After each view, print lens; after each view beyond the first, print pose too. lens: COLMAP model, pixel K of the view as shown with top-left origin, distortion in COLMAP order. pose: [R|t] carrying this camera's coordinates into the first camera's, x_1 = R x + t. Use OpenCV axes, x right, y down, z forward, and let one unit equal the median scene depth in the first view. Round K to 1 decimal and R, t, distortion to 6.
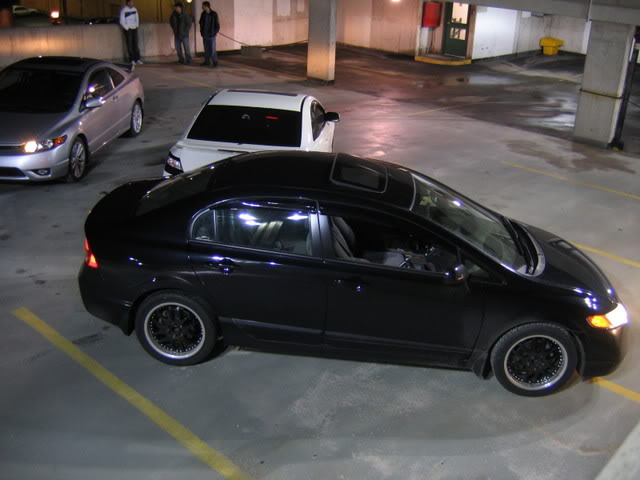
lens RADIAL K [[707.5, 0, 320.0], [0, 707.5, 240.0], [0, 0, 1]] dist [-0.089037, -0.003400]
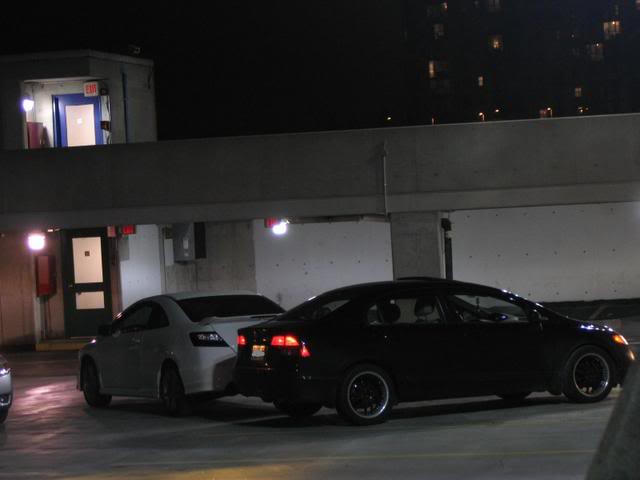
lens RADIAL K [[2041.4, 0, 320.0], [0, 2041.4, 240.0], [0, 0, 1]] dist [-0.019239, -0.511181]
pose [[0.846334, -0.096440, 0.523849, -0.566960], [0.286302, 0.911689, -0.294711, 0.242304], [-0.449165, 0.399403, 0.799204, -0.541751]]
